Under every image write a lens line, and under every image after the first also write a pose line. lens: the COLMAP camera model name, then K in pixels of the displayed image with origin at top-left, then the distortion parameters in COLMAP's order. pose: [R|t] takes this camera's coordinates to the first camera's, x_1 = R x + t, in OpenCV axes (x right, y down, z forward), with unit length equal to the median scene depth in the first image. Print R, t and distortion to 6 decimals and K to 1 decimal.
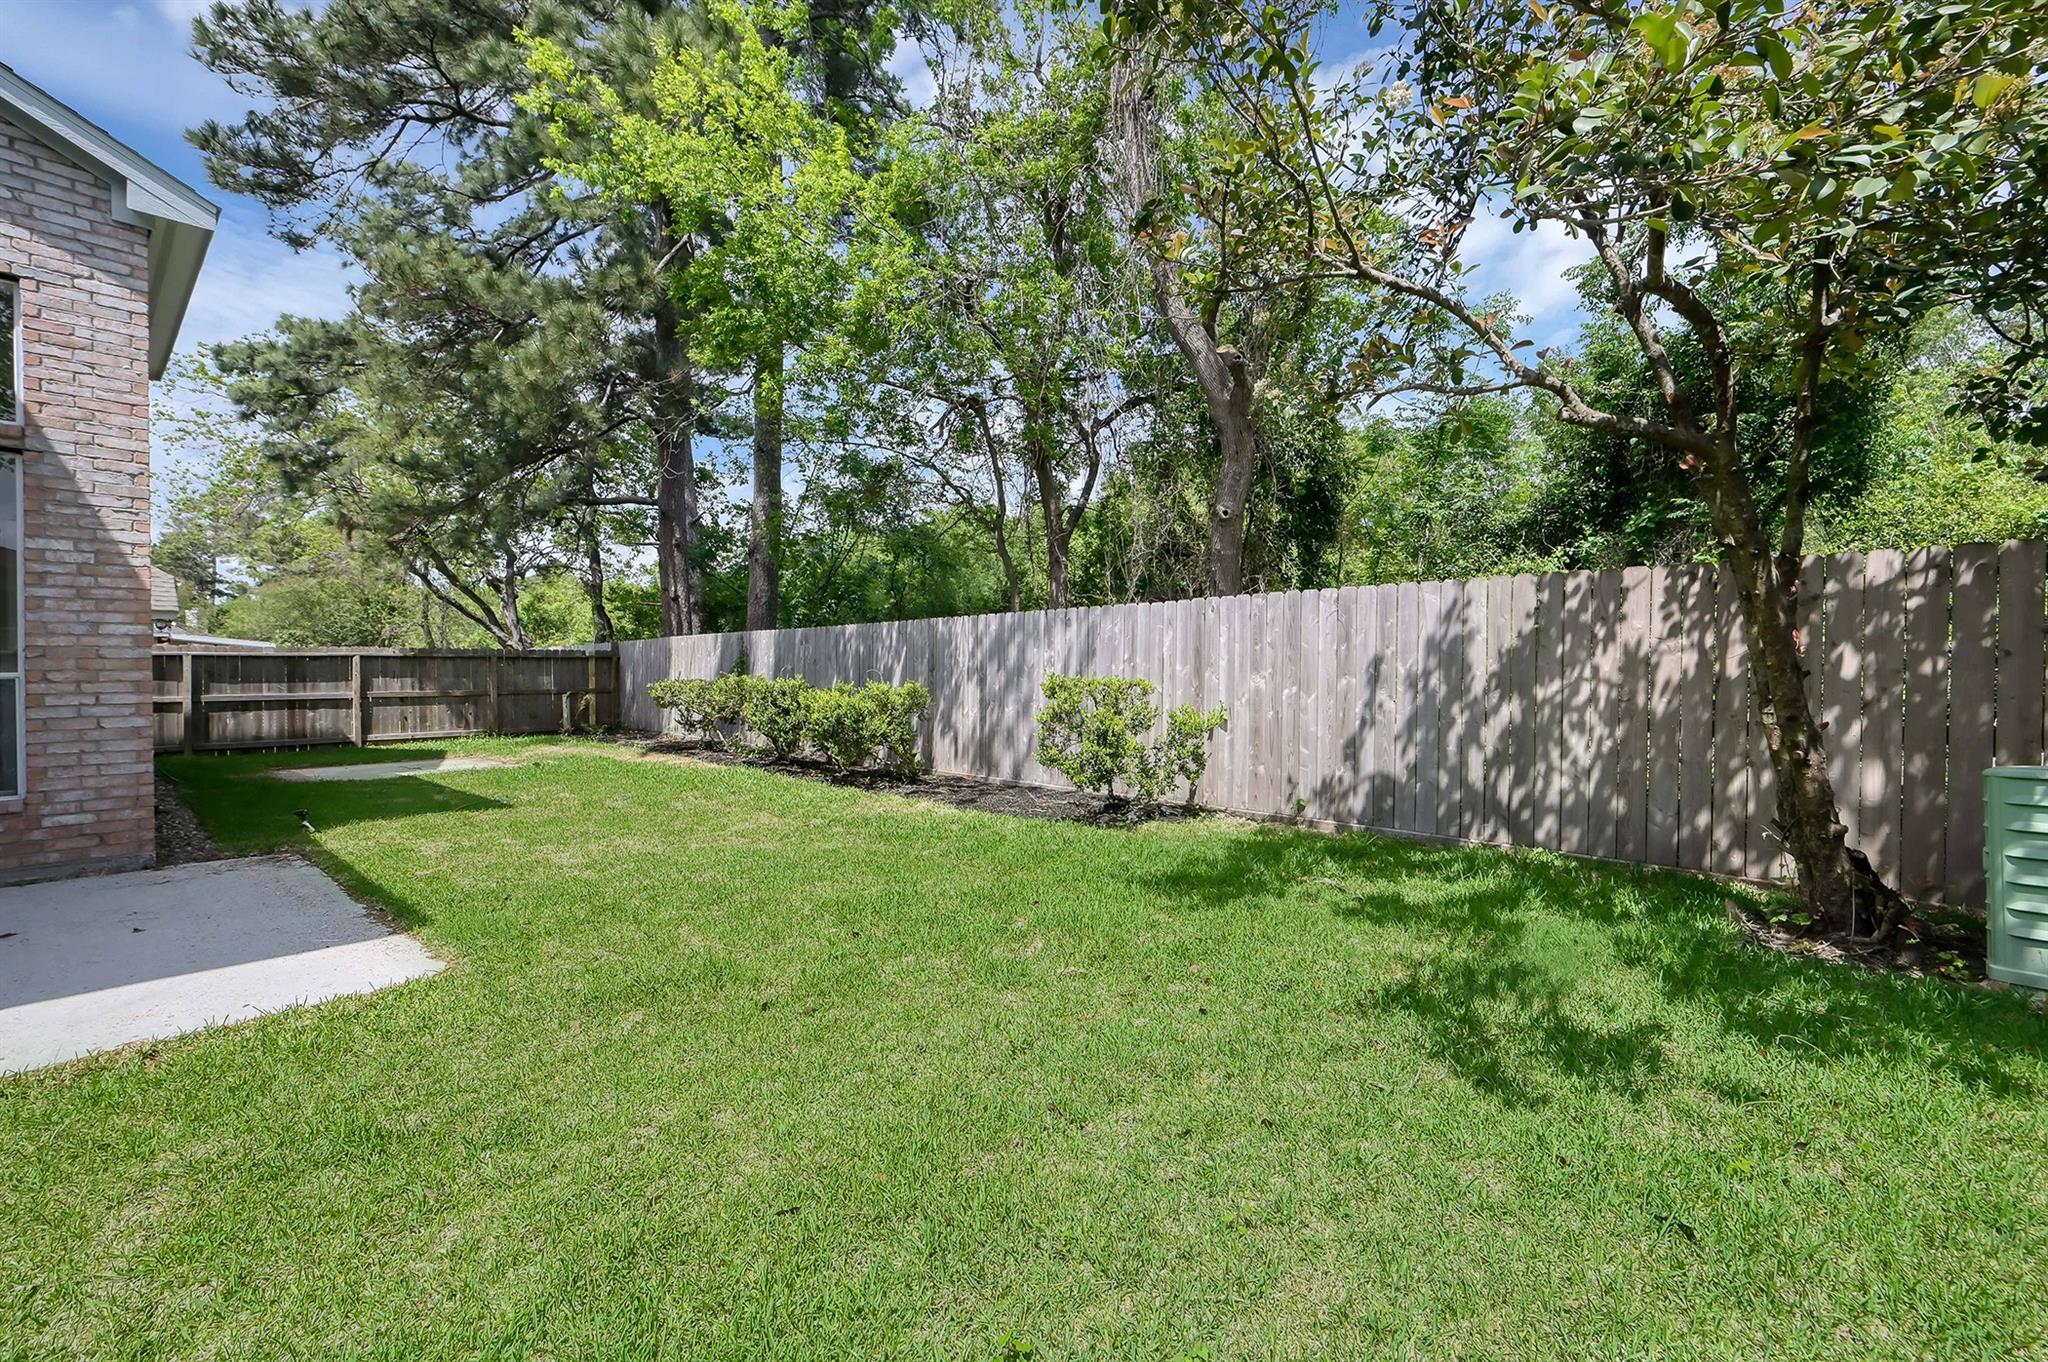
lens RADIAL K [[848.1, 0, 1028.0], [0, 848.1, 679.7], [0, 0, 1]] dist [0.002002, -0.000720]
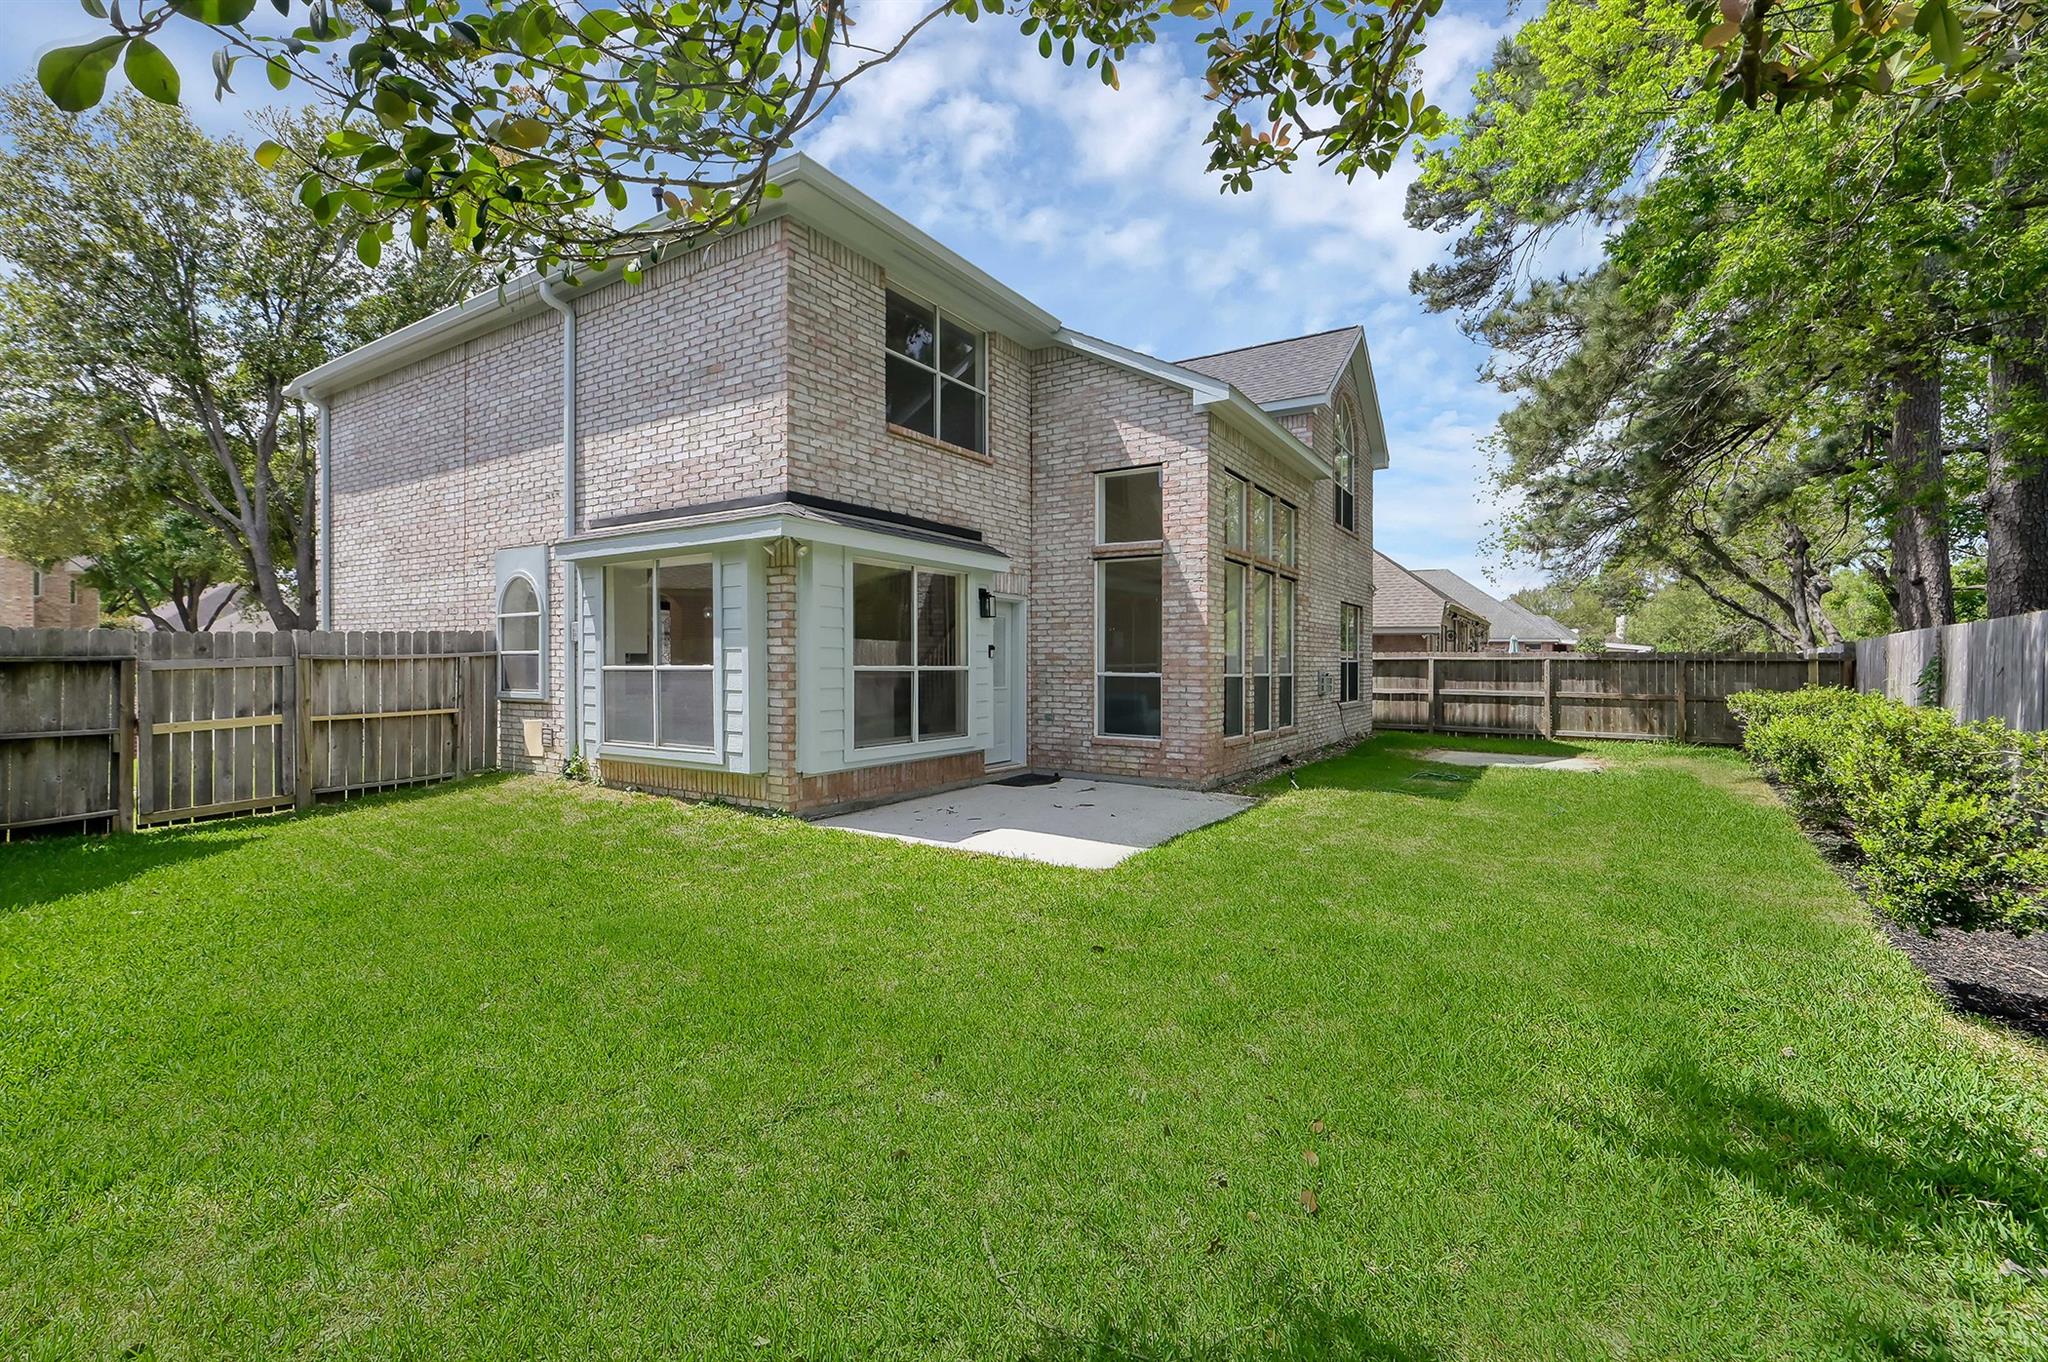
lens RADIAL K [[848.1, 0, 1061.9], [0, 848.1, 661.0], [0, 0, 1]] dist [0.002002, -0.000720]
pose [[0.164860, 0.004301, -0.986308, 0.226378], [-0.024147, 0.999708, 0.000323, -0.011436], [0.986021, 0.023763, 0.164916, 0.175120]]
